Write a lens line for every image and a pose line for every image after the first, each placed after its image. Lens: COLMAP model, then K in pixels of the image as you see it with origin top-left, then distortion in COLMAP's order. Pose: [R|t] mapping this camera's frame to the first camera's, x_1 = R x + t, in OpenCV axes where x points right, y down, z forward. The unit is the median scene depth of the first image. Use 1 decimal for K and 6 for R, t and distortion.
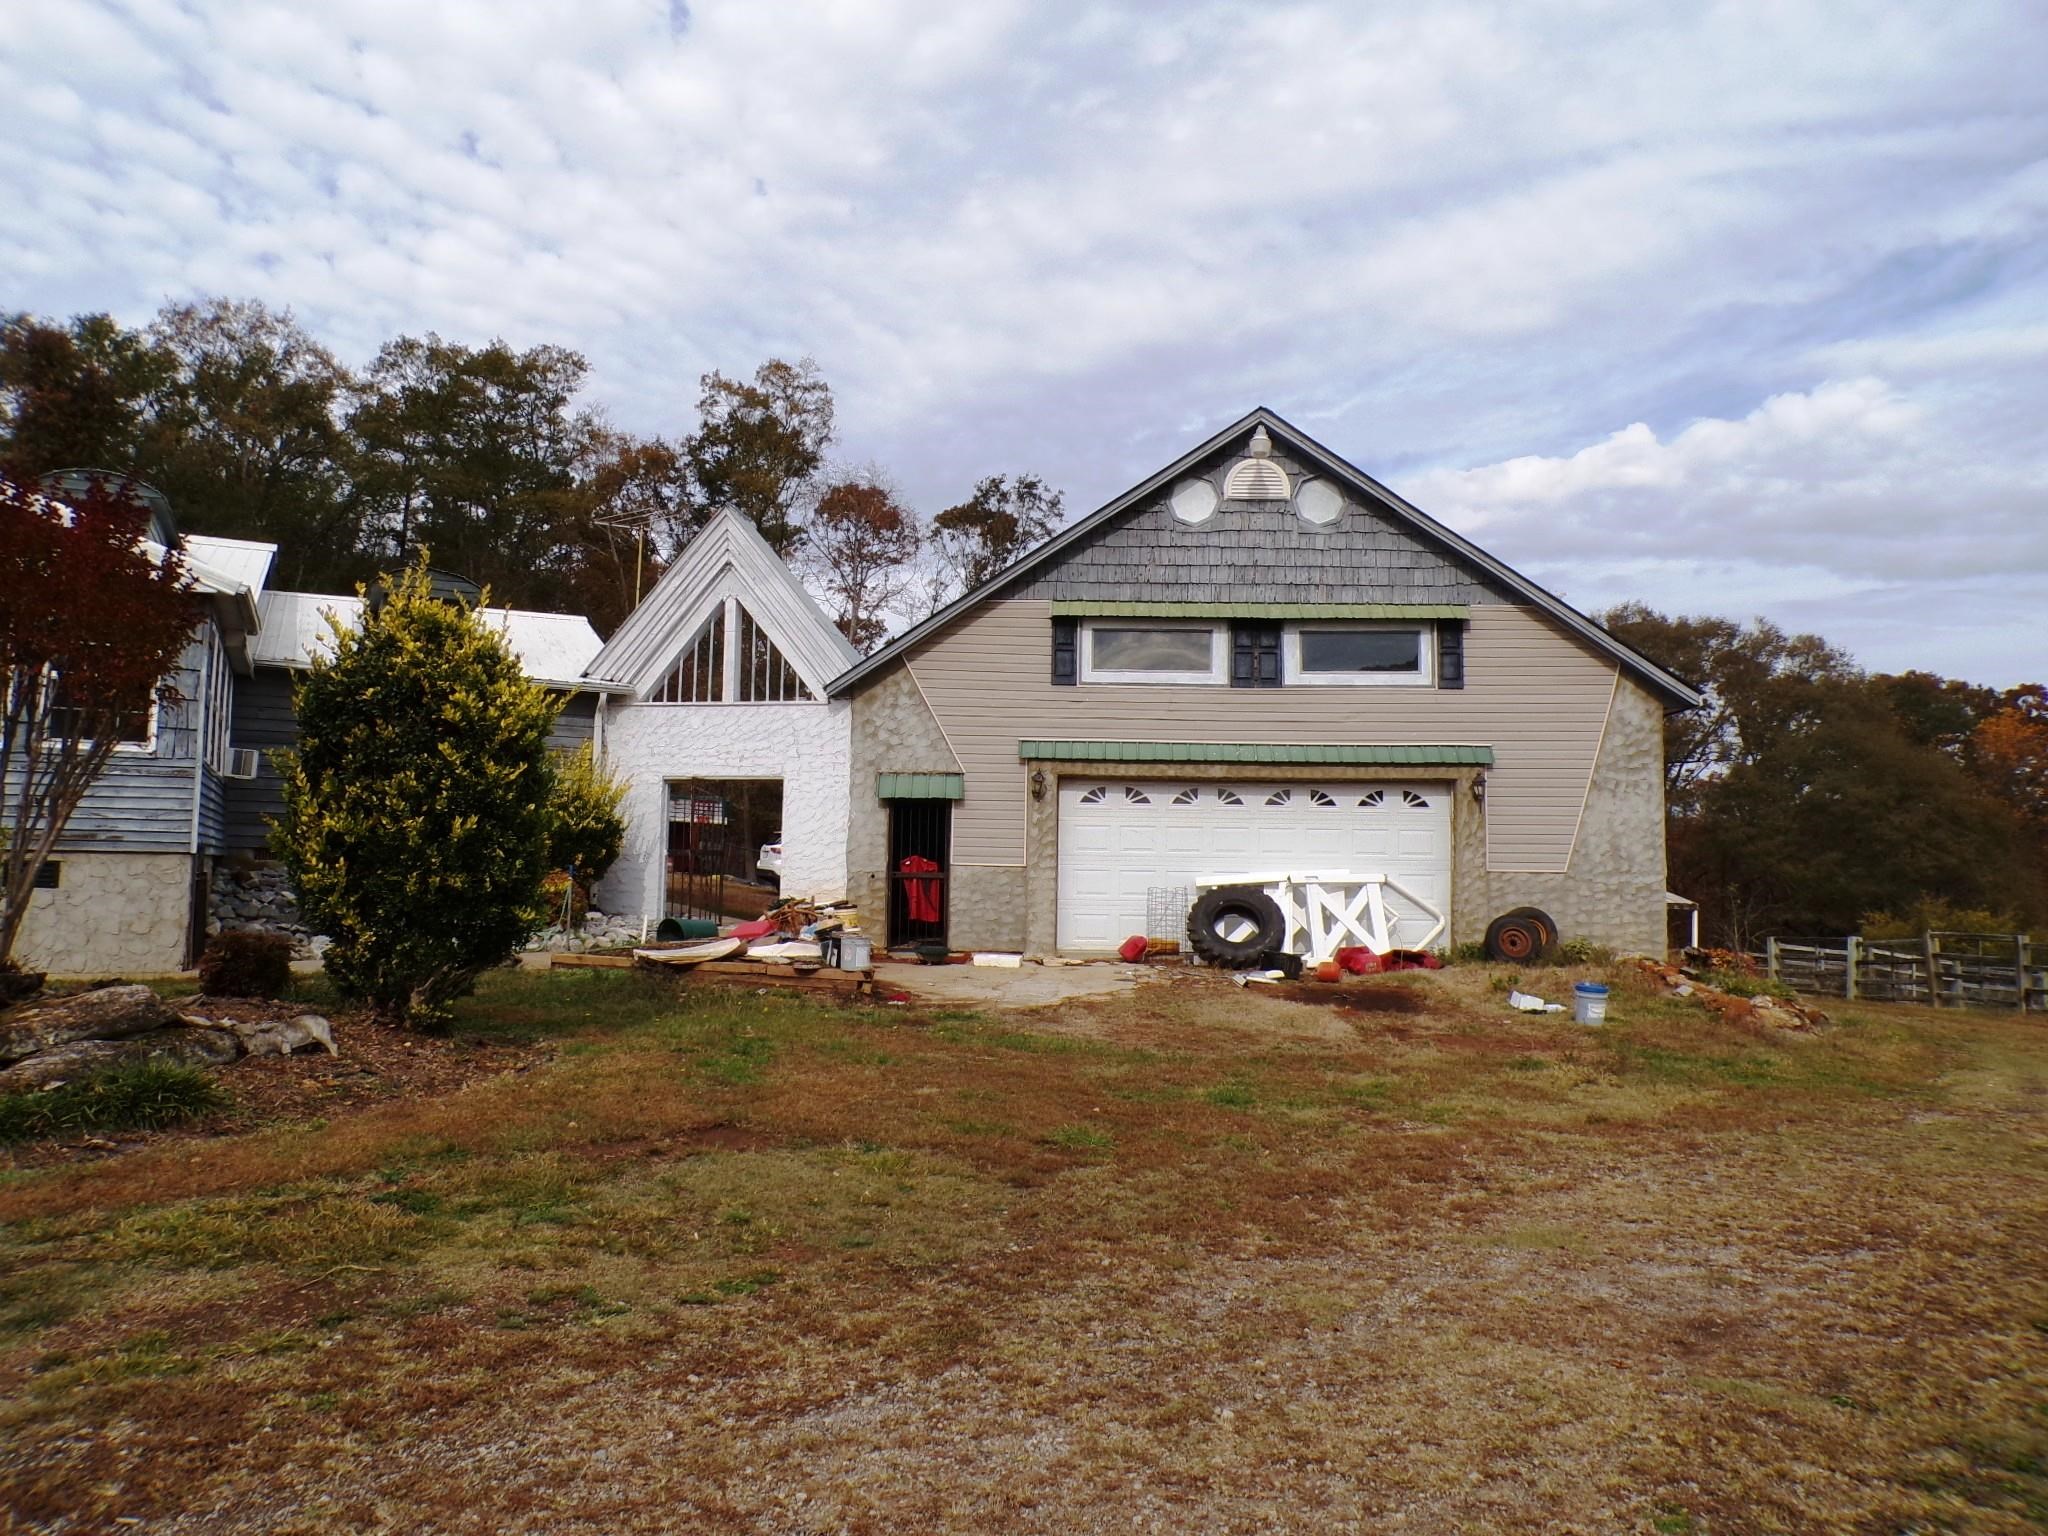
lens RADIAL K [[1406.9, 0, 1026.5], [0, 1406.9, 775.9], [0, 0, 1]] dist [-0.012057, 0.002220]
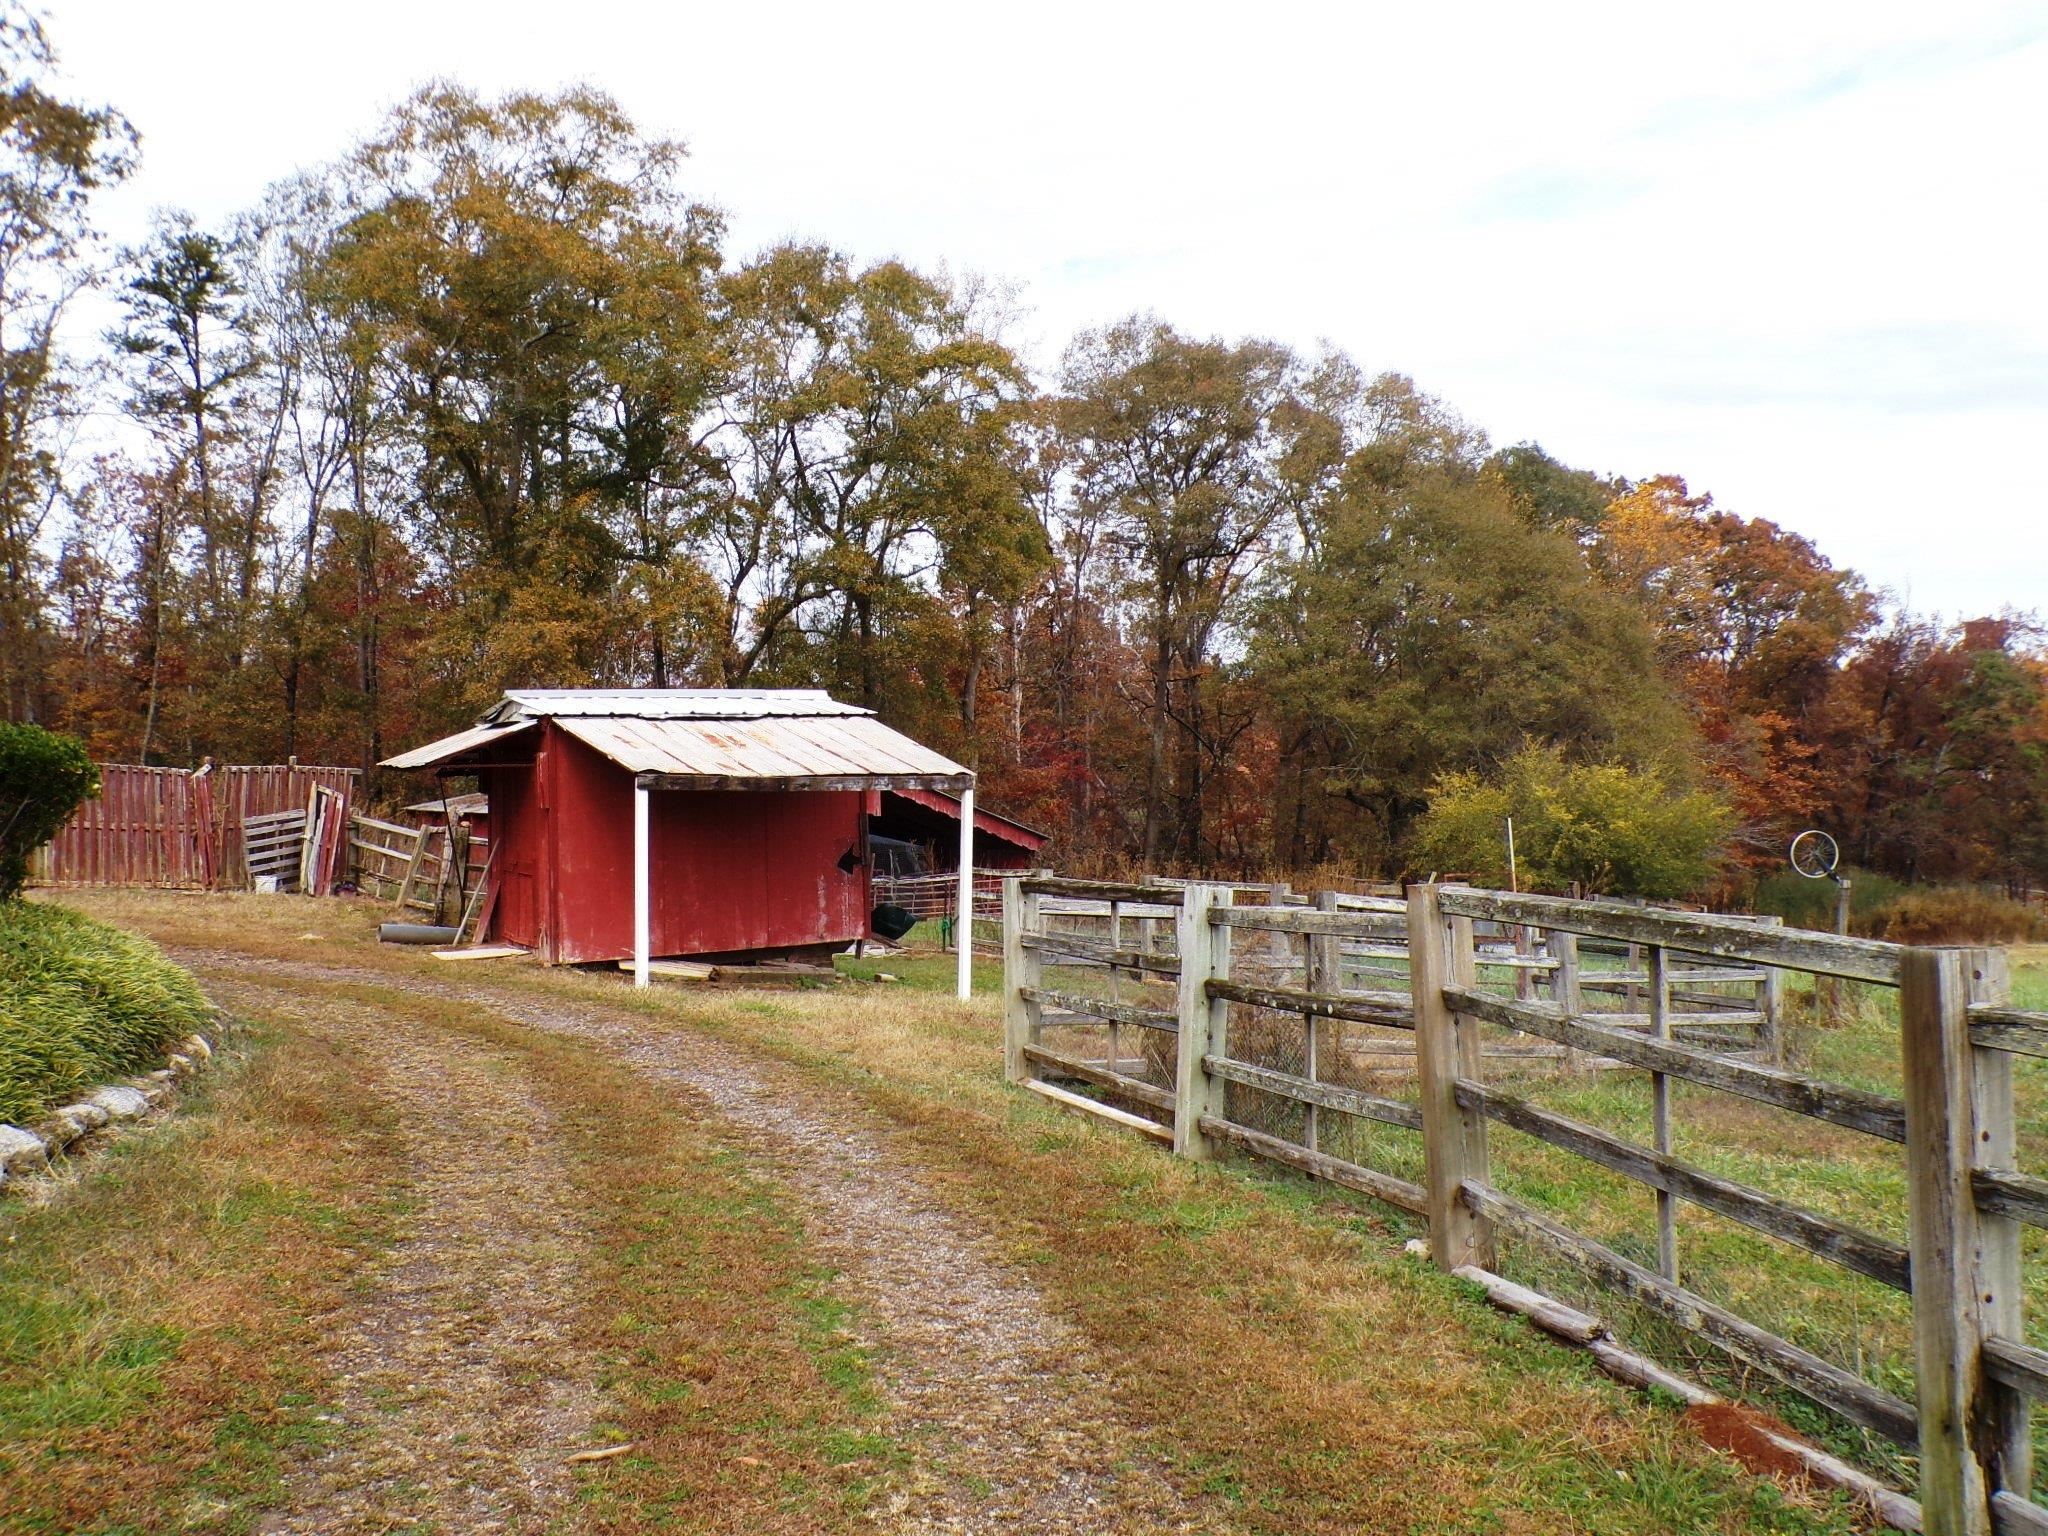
lens RADIAL K [[1667.4, 0, 1022.7], [0, 1667.4, 771.2], [0, 0, 1]] dist [-0.007855, -0.001876]
pose [[0.965433, -0.034710, 0.258331, 0.172776], [0.013644, 0.996465, 0.082895, 0.024595], [-0.260295, -0.076505, 0.962493, 0.257972]]
